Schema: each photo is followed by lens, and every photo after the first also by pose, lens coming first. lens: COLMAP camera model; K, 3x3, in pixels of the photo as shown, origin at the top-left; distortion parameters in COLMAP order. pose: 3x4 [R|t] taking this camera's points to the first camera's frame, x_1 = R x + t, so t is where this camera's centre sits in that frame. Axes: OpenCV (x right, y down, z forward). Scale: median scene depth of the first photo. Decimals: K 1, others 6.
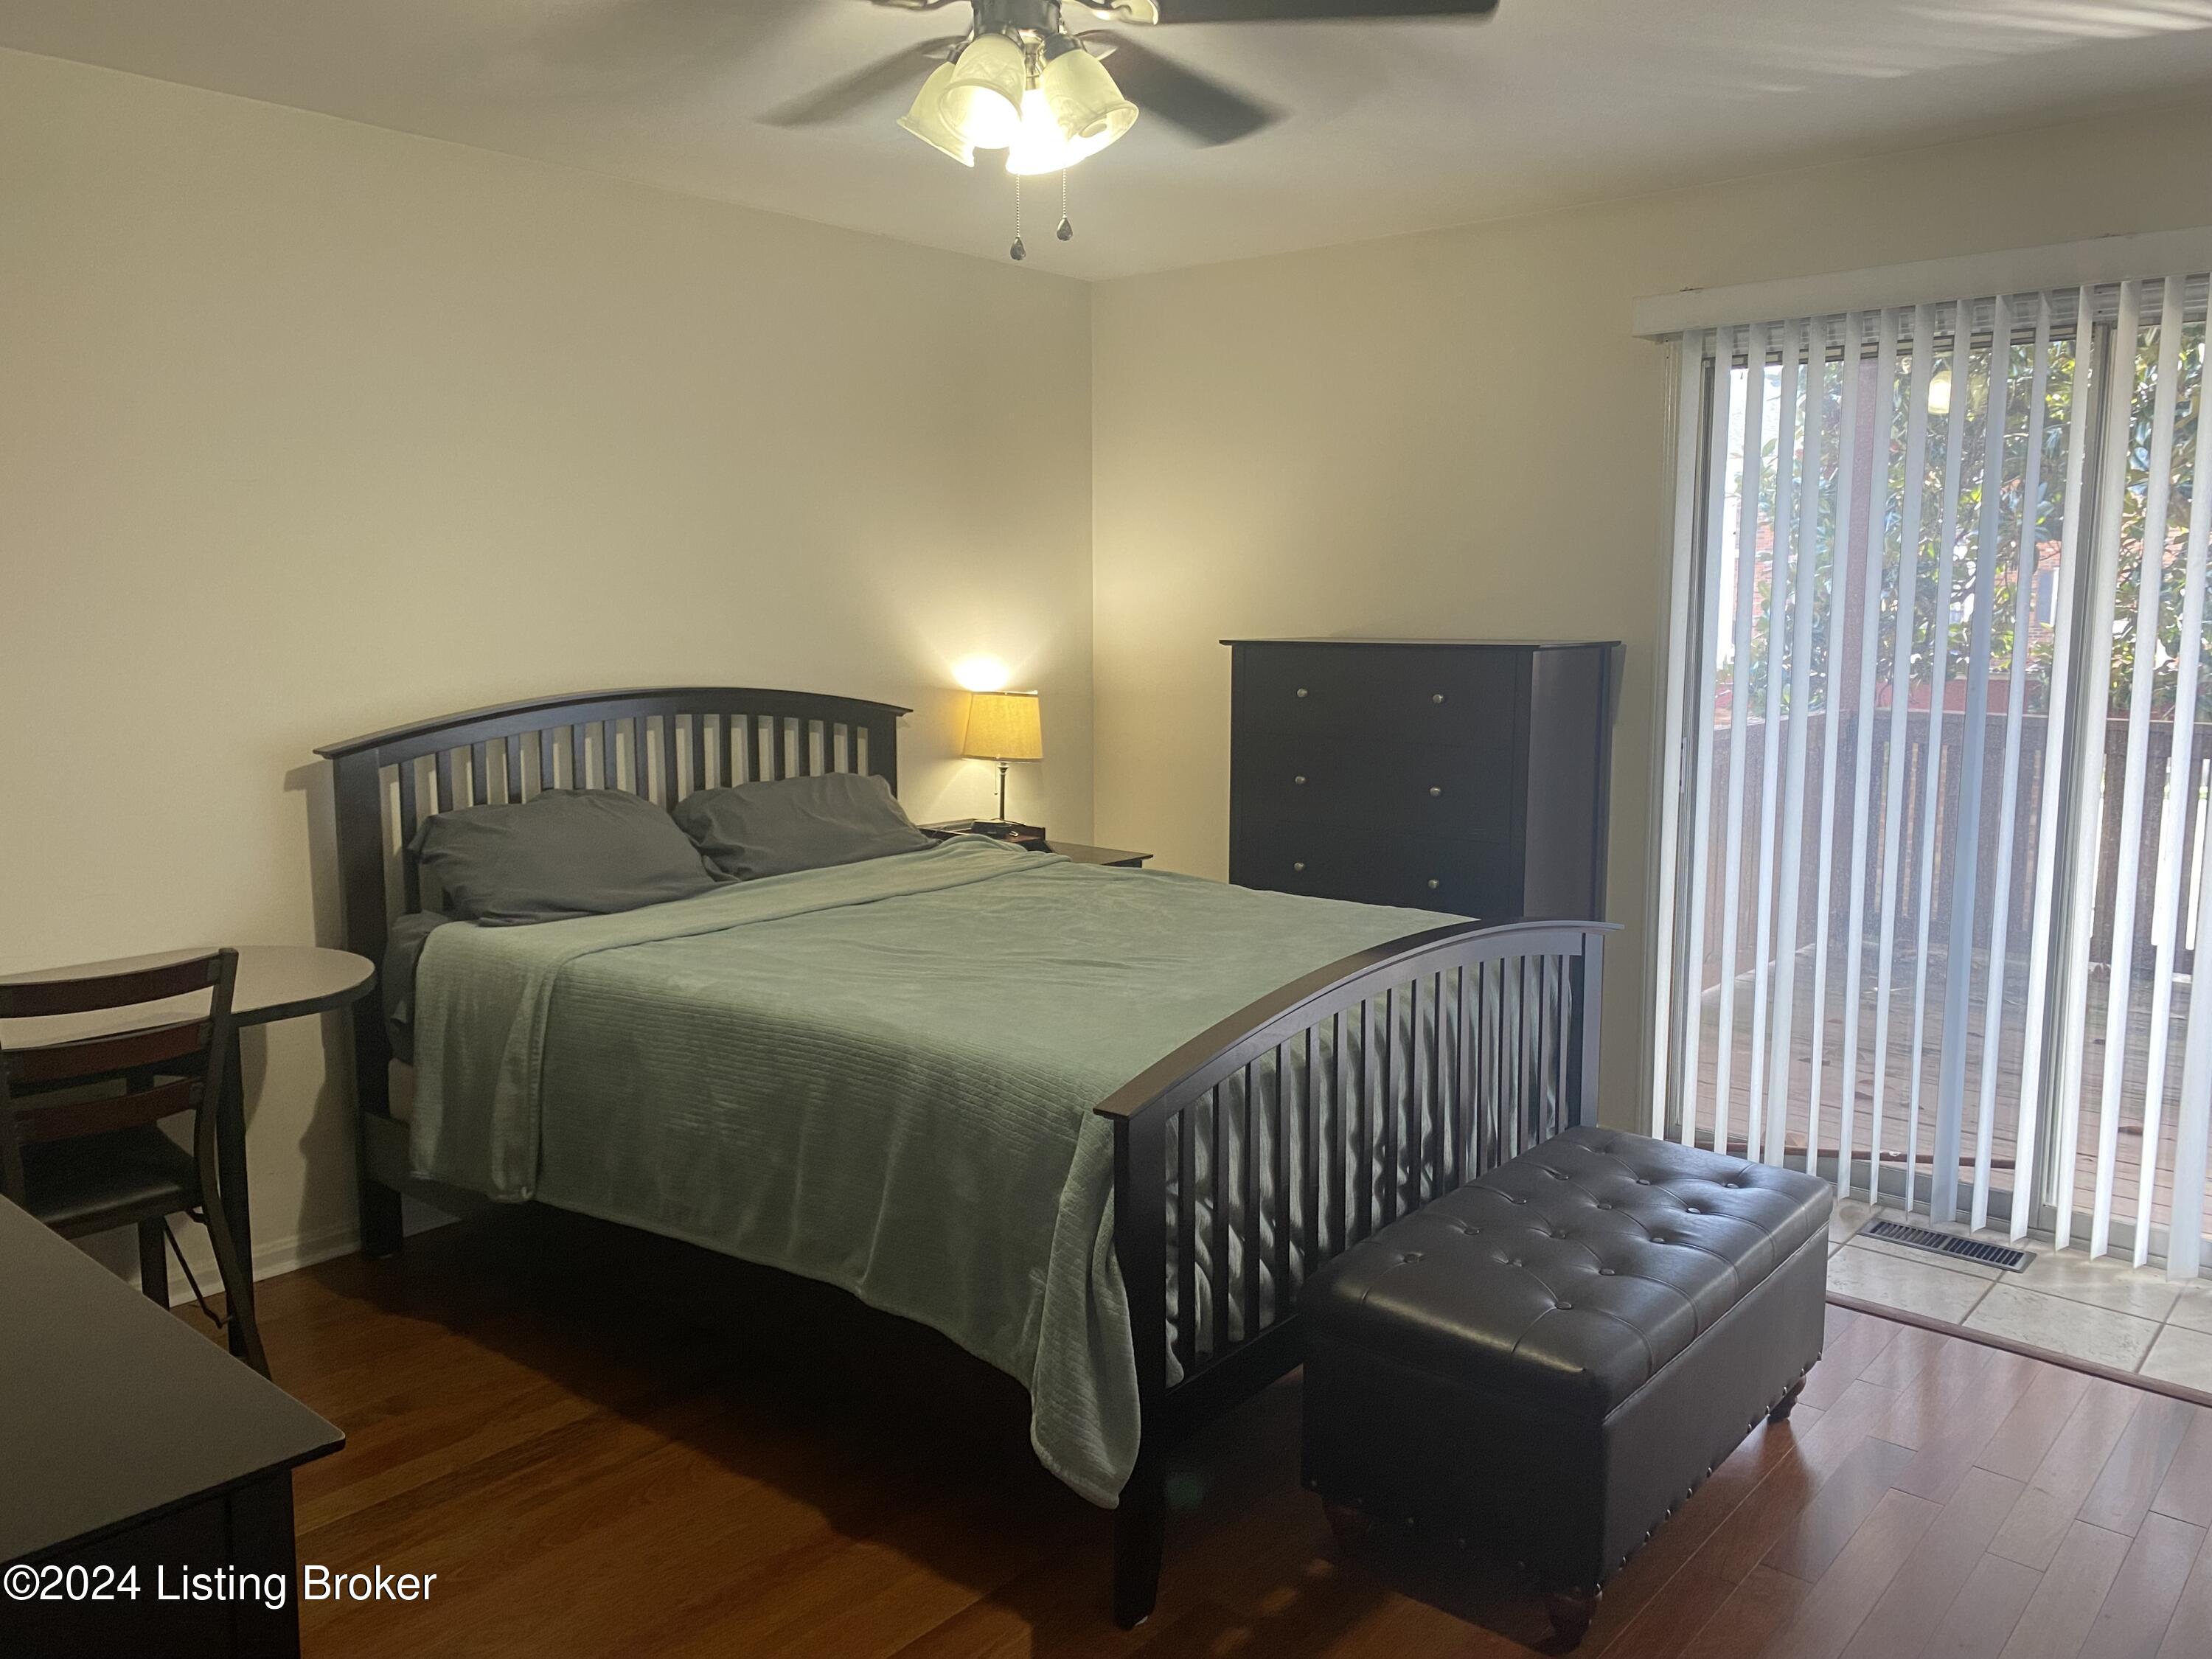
lens RADIAL K [[1680.6, 0, 1106.0], [0, 1680.6, 829.5], [0, 0, 1]] dist [0.014467, -0.026039]
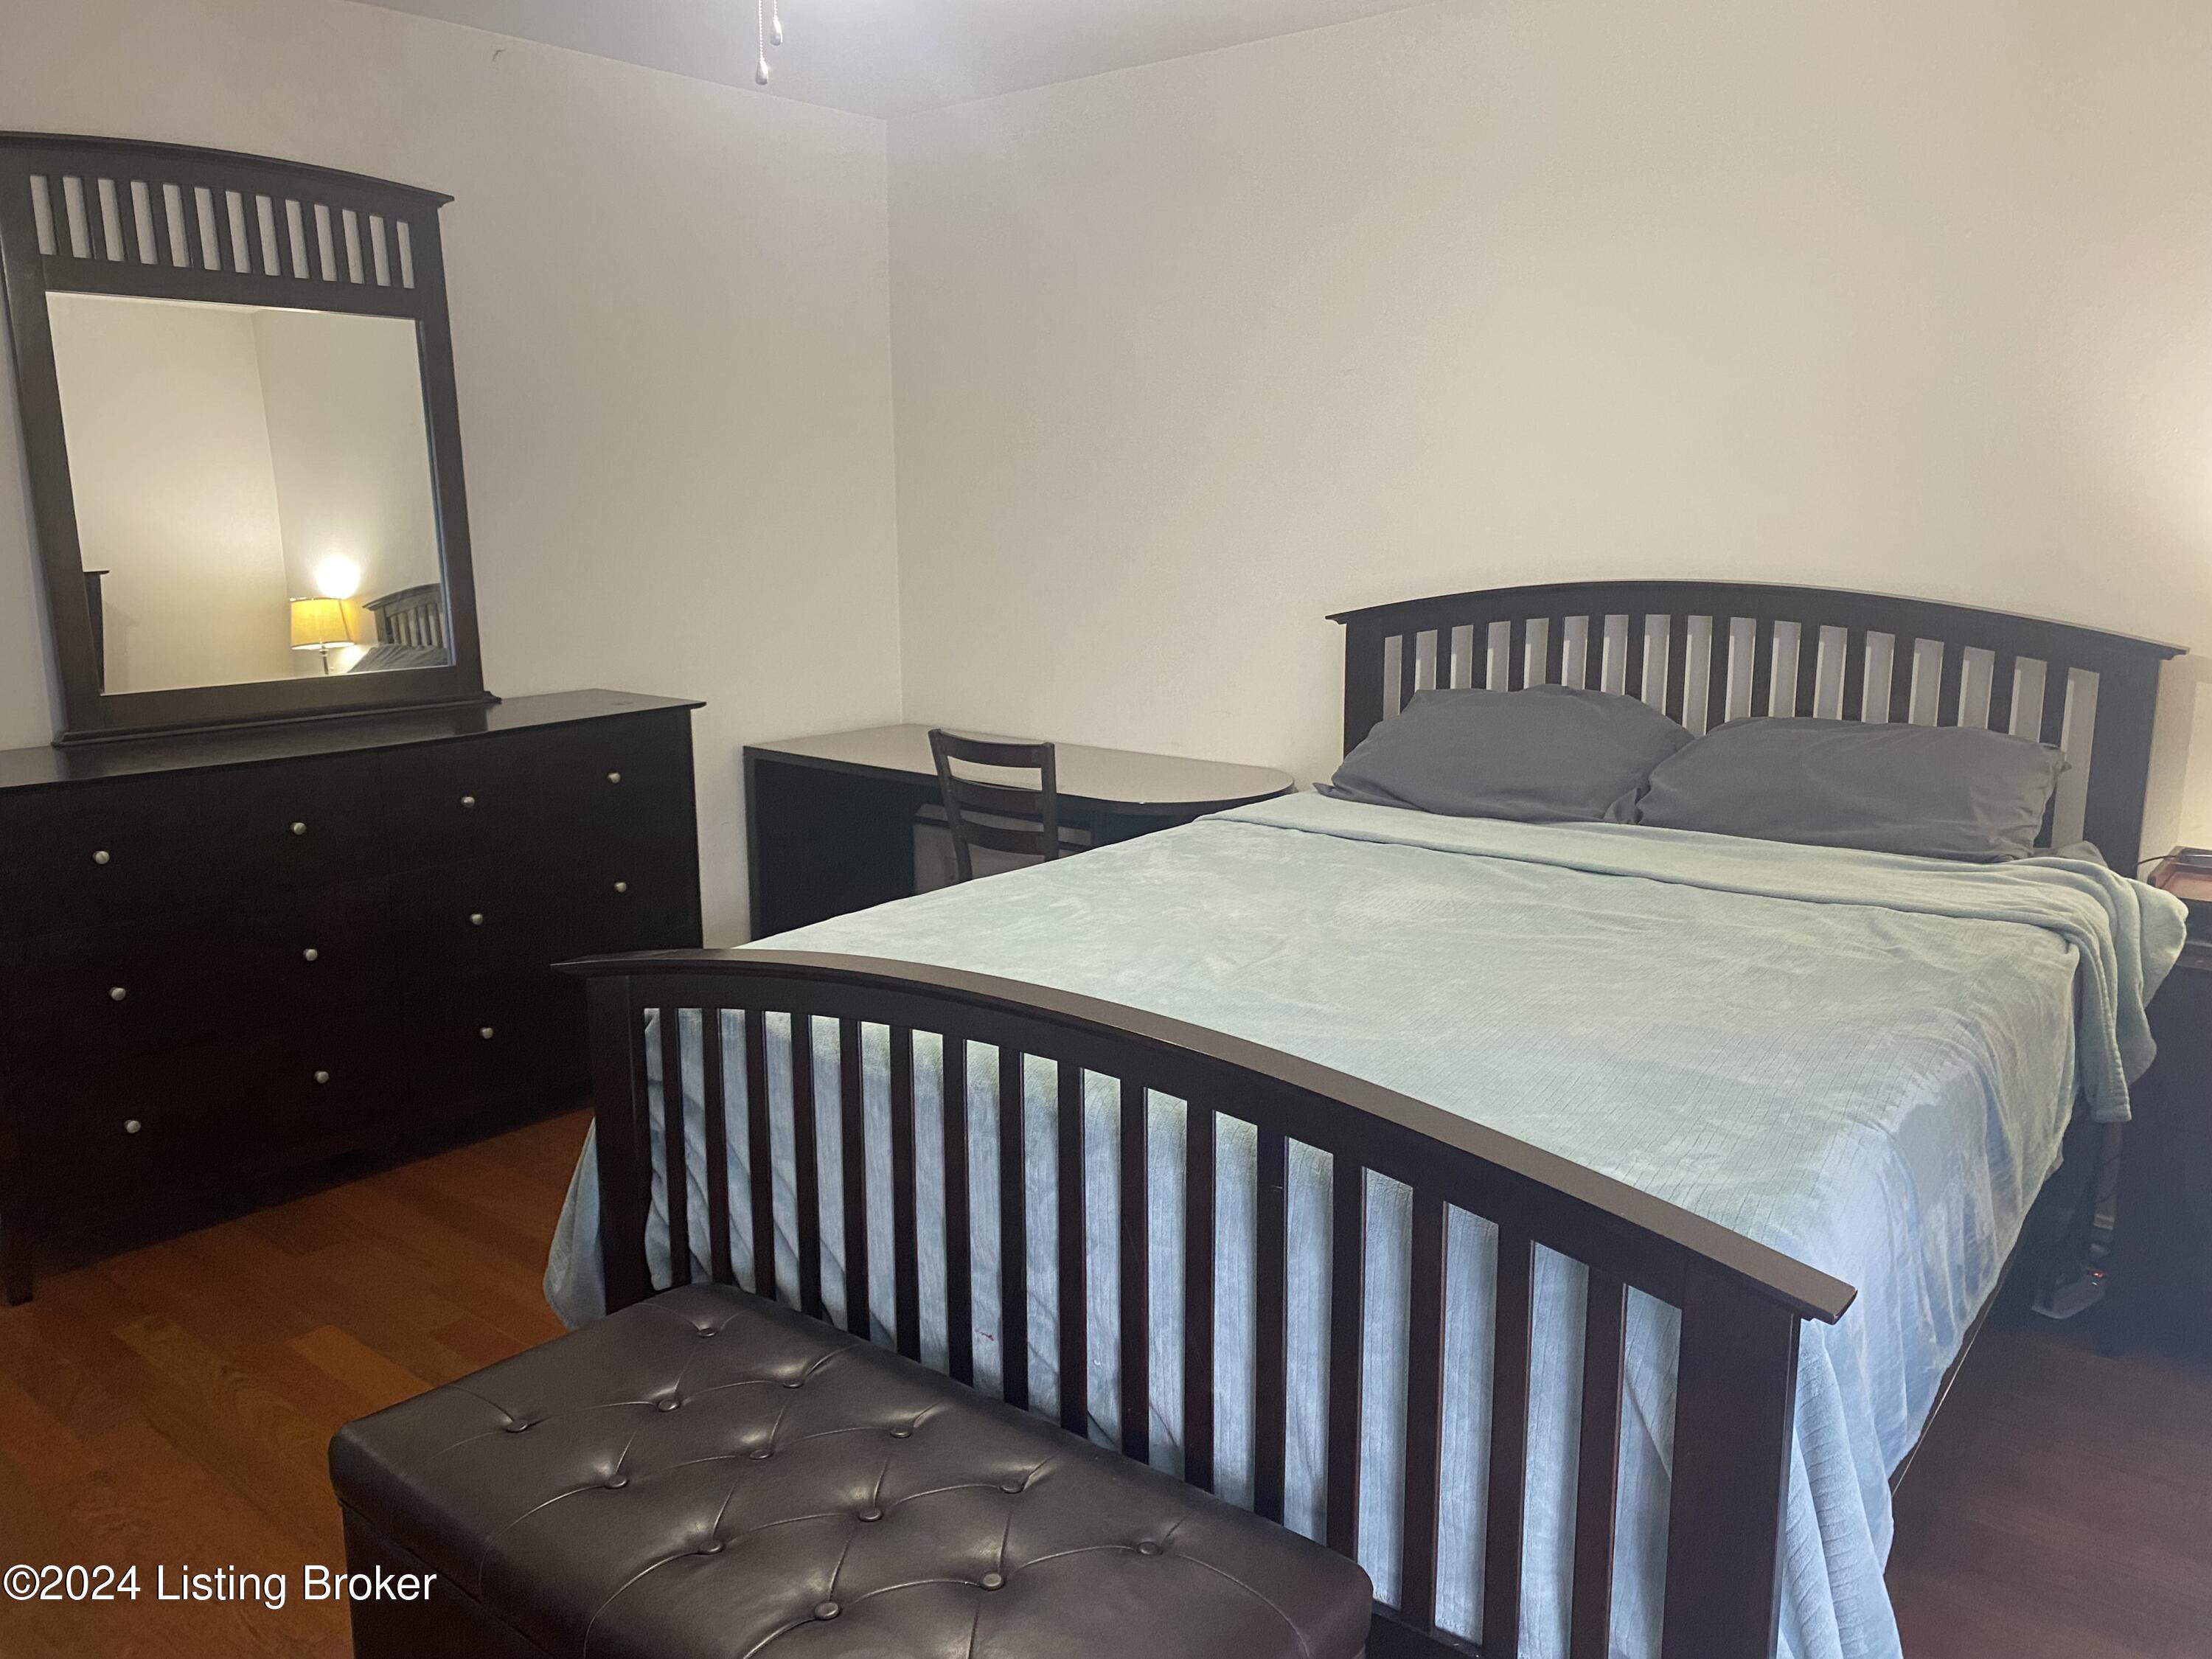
lens RADIAL K [[1647.5, 0, 1106.0], [0, 1647.5, 829.5], [0, 0, 1]] dist [-0.020890, 0.001775]
pose [[-0.017305, 0.187226, -0.982164, 0.625850], [-0.126545, 0.974002, 0.187900, -0.092269], [0.991810, 0.127540, 0.006838, 0.819232]]
